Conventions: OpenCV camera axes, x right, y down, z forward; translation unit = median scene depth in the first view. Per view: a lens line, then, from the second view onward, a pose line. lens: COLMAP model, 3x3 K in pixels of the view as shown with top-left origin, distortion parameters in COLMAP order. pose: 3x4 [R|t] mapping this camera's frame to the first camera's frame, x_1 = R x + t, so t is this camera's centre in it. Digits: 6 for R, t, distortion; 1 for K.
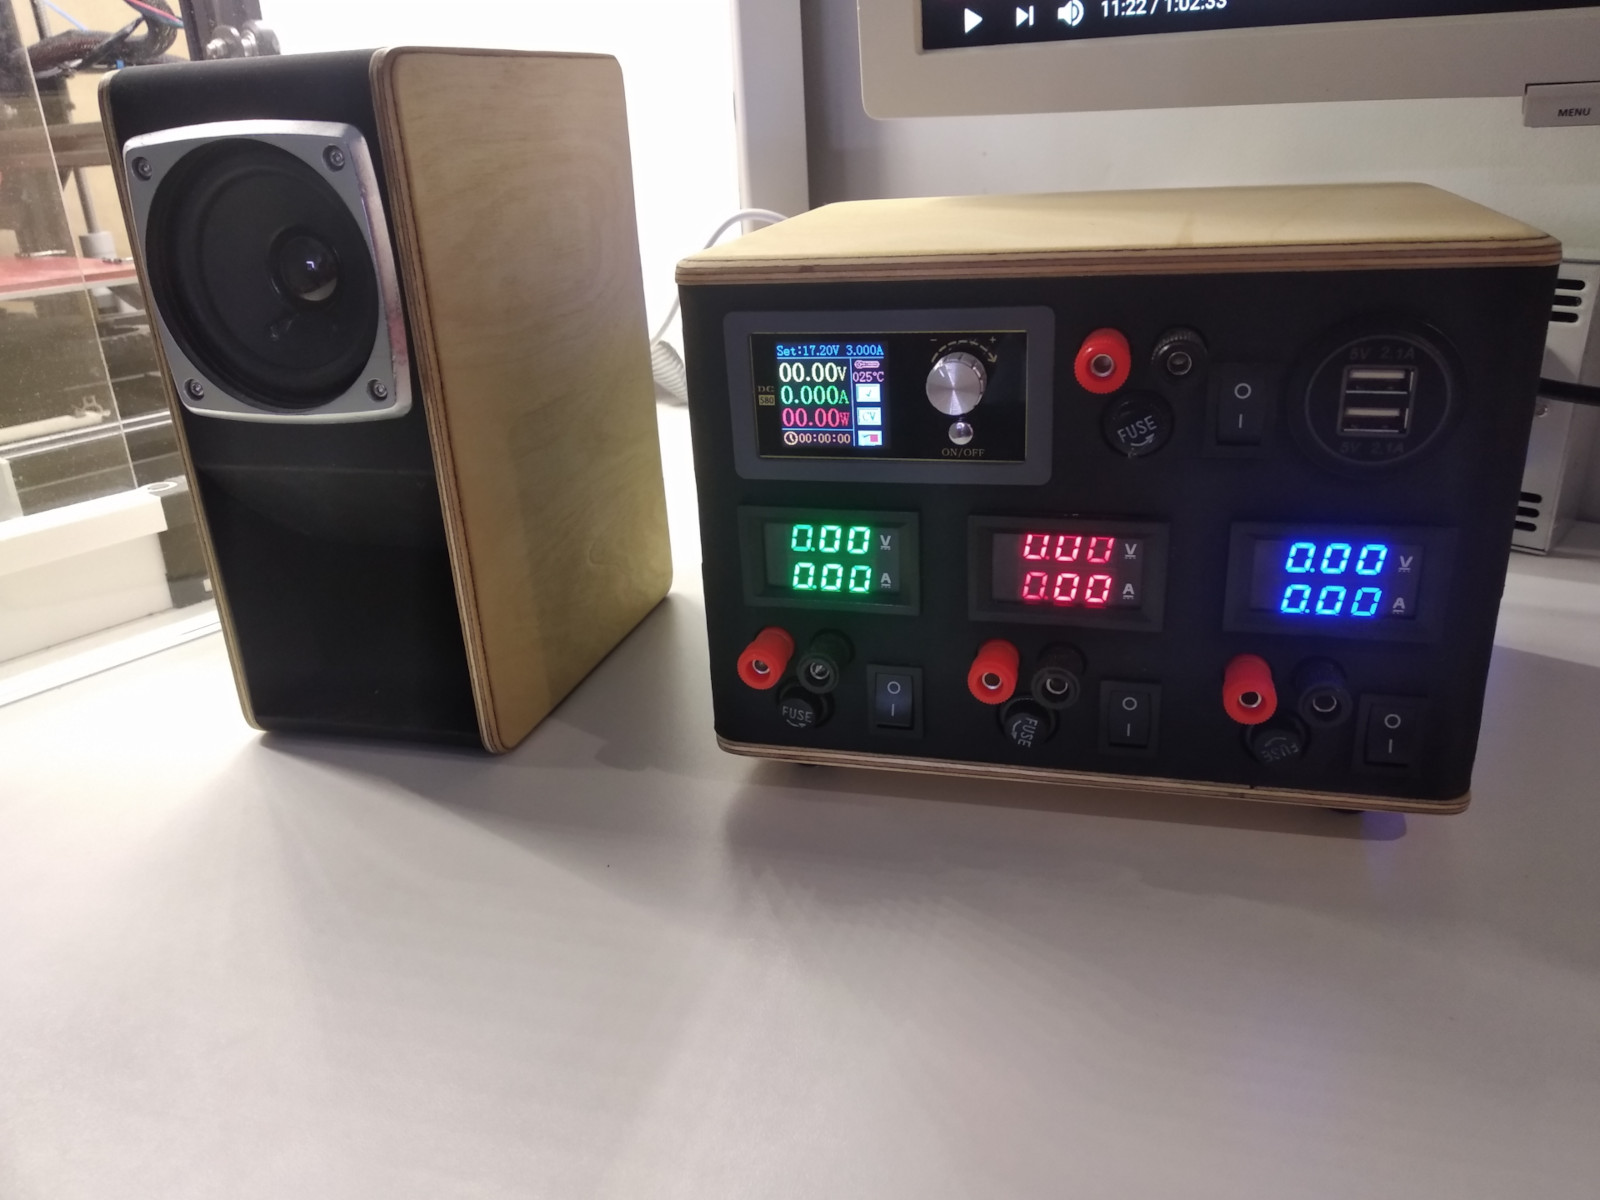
lens RADIAL K [[1267.9, 0, 805.2], [0, 1267.9, 606.2], [0, 0, 1]] dist [0.097196, -0.239046]
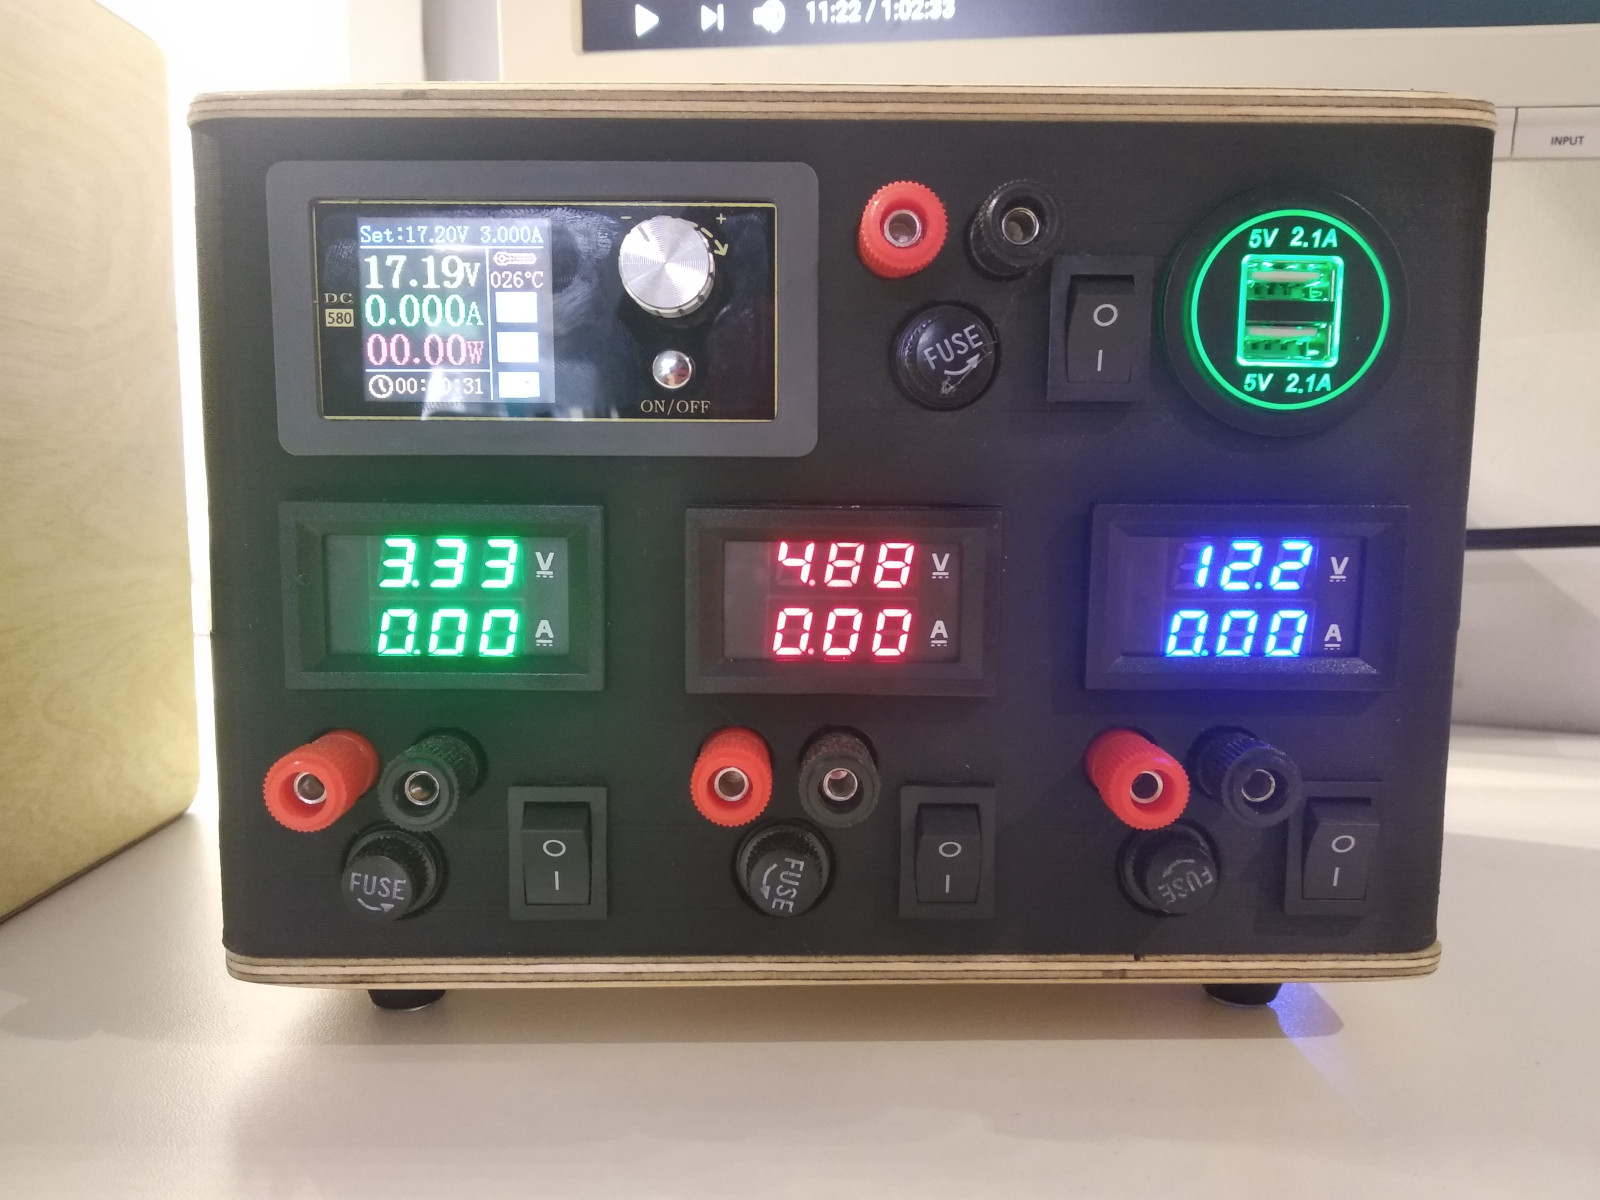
lens RADIAL K [[1267.9, 0, 805.2], [0, 1267.9, 606.2], [0, 0, 1]] dist [0.097196, -0.239046]
pose [[0.958644, 0.025247, 0.283485, 0.012094], [0.053873, 0.961954, -0.267849, 0.138637], [-0.279462, 0.272044, 0.920811, 0.434368]]
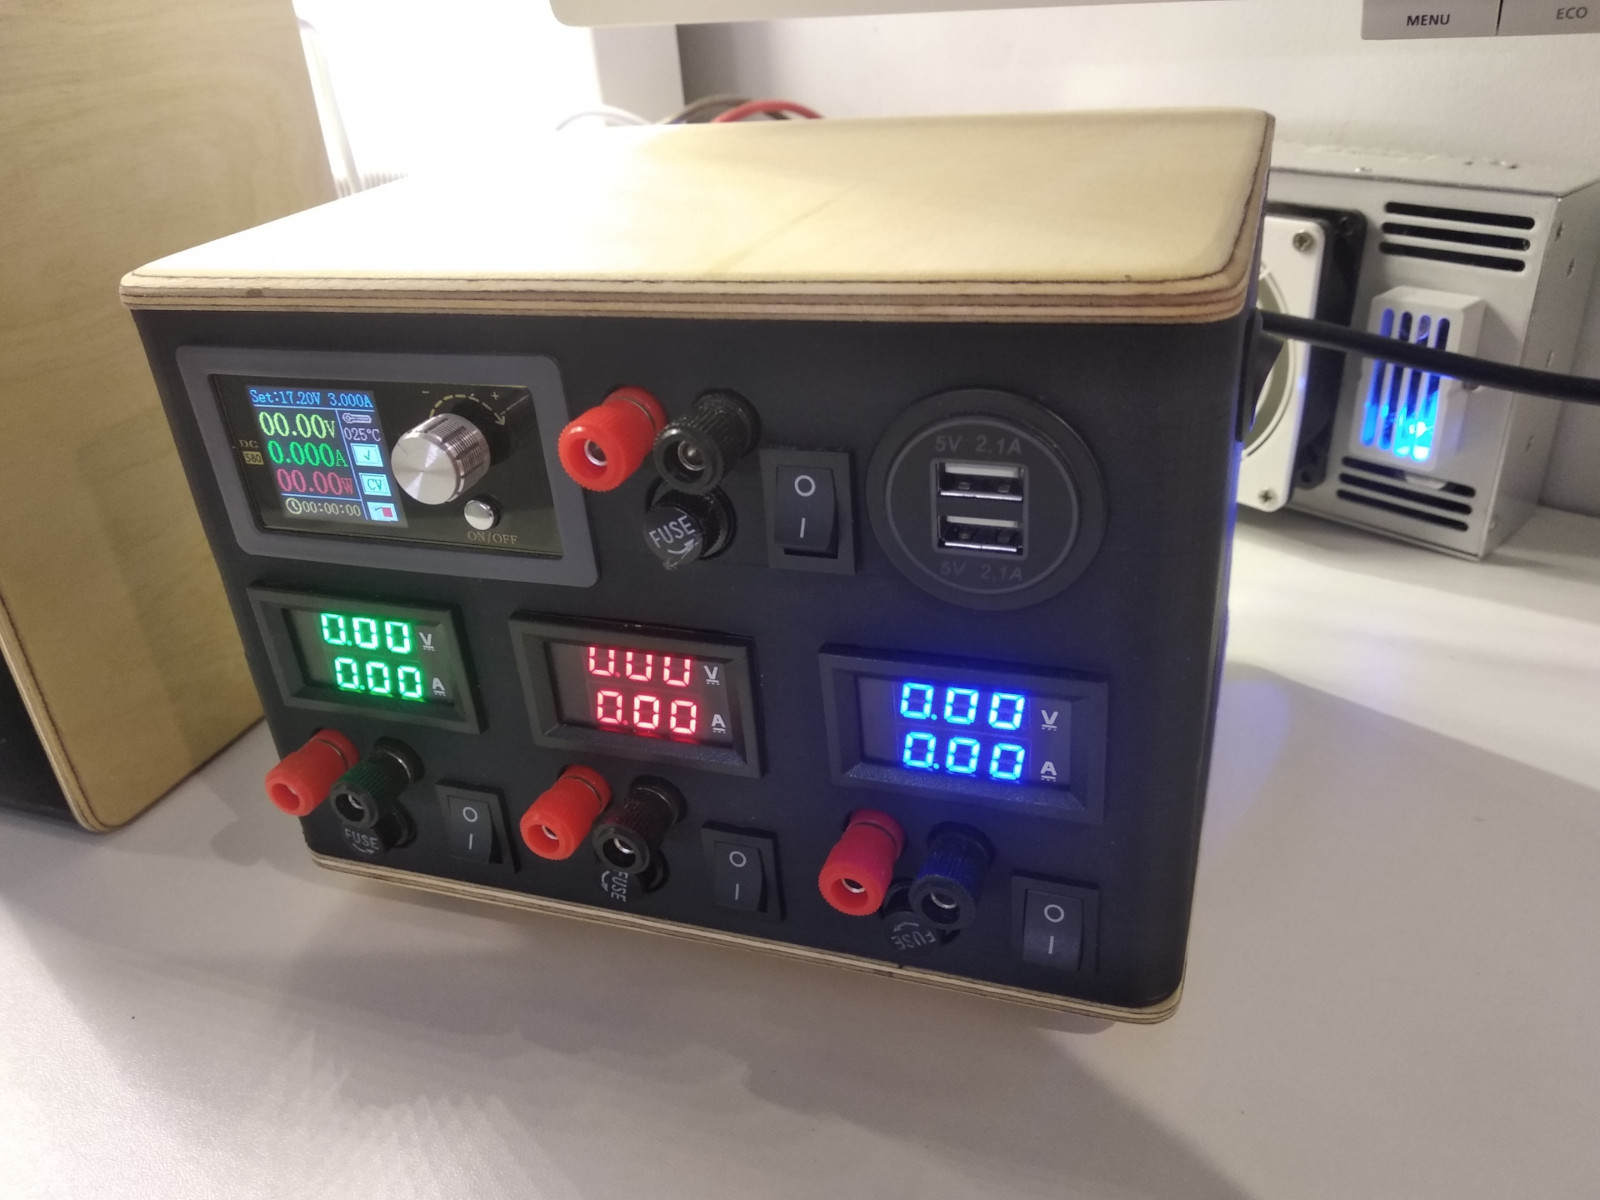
lens RADIAL K [[1267.9, 0, 805.2], [0, 1267.9, 606.2], [0, 0, 1]] dist [0.097196, -0.239046]
pose [[0.996744, 0.012683, -0.079627, 0.360491], [-0.003525, 0.993463, 0.114104, -0.164500], [0.080554, -0.113452, 0.990273, 0.270099]]
